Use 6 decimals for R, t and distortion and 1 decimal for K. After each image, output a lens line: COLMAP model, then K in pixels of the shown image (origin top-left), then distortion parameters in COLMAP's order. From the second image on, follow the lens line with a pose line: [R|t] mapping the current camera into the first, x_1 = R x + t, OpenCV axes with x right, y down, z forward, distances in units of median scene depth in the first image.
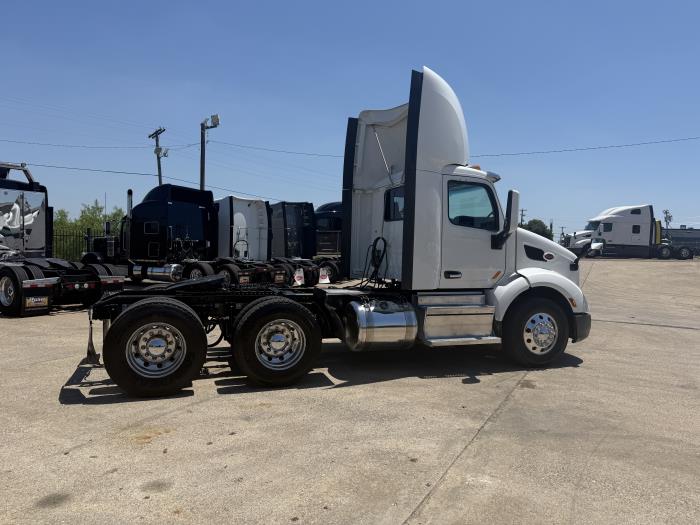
lens RADIAL K [[487.2, 0, 358.7], [0, 487.2, 263.6], [0, 0, 1]] dist [0.047311, -0.060123]
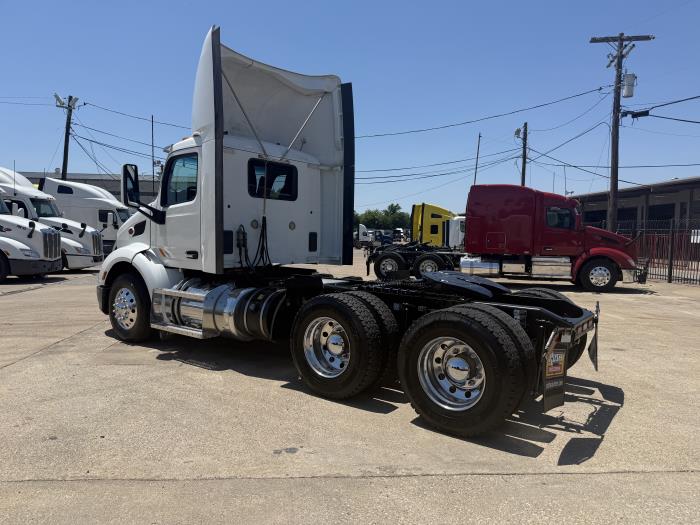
lens RADIAL K [[487.2, 0, 351.2], [0, 487.2, 268.9], [0, 0, 1]] dist [0.047311, -0.060123]
pose [[-0.532867, -0.097598, 0.840552, -0.875483], [-0.006639, 0.993778, 0.111180, -0.068237], [-0.846173, 0.053664, -0.530200, 1.539400]]
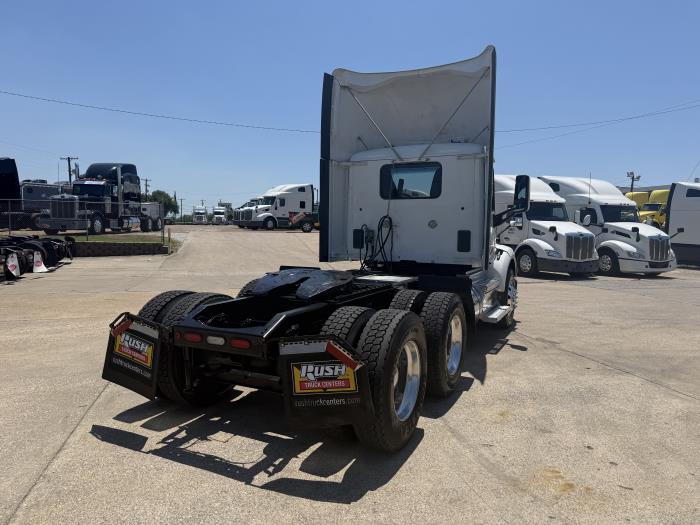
lens RADIAL K [[487.2, 0, 356.3], [0, 487.2, 264.1], [0, 0, 1]] dist [0.047311, -0.060123]
pose [[0.728725, -0.066683, 0.681552, -0.735160], [0.026575, 0.997252, 0.069157, -0.033170], [-0.684290, -0.032284, 0.728495, 0.425471]]
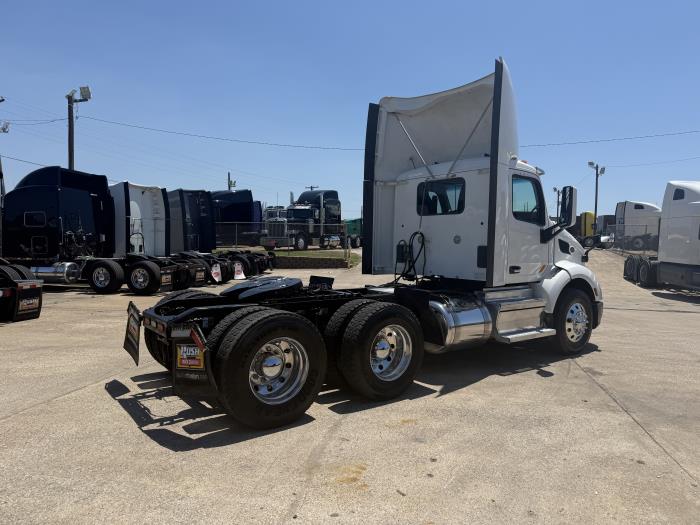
lens RADIAL K [[487.2, 0, 358.2], [0, 487.2, 269.1], [0, 0, 1]] dist [0.047311, -0.060123]
pose [[0.955527, -0.026401, 0.293720, -0.410936], [0.017724, 0.999325, 0.032167, -0.016239], [-0.294371, -0.025531, 0.955350, 0.136425]]
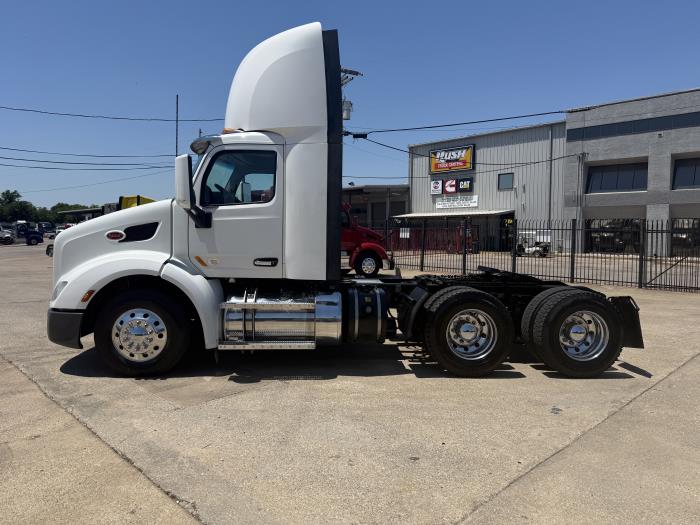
lens RADIAL K [[487.2, 0, 350.6], [0, 487.2, 263.6], [0, 0, 1]] dist [0.047311, -0.060123]
pose [[-0.951802, -0.060706, 0.300646, -0.315039], [-0.032192, 0.994576, 0.098910, -0.075238], [-0.305020, 0.084465, -0.948593, 2.062207]]
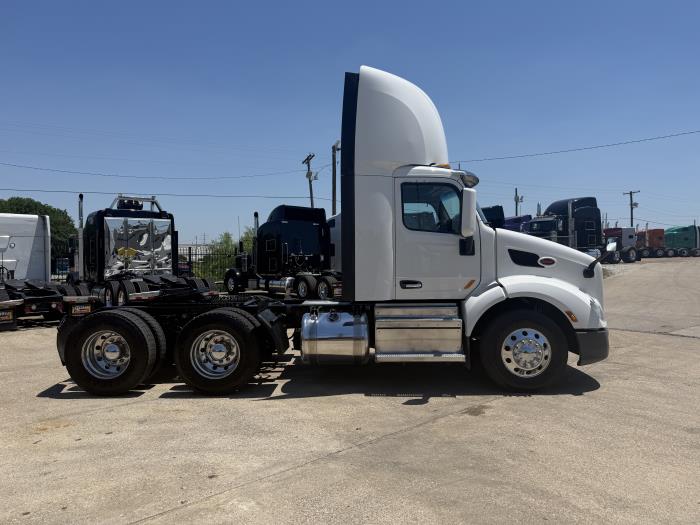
lens RADIAL K [[489.1, 0, 360.2], [0, 489.1, 262.3], [0, 0, 1]] dist [0.025263, -0.026478]
pose [[0.935917, -0.028966, -0.351027, 0.430477], [0.020174, 0.999385, -0.028678, 0.005214], [0.351642, 0.019758, 0.935926, 0.104727]]
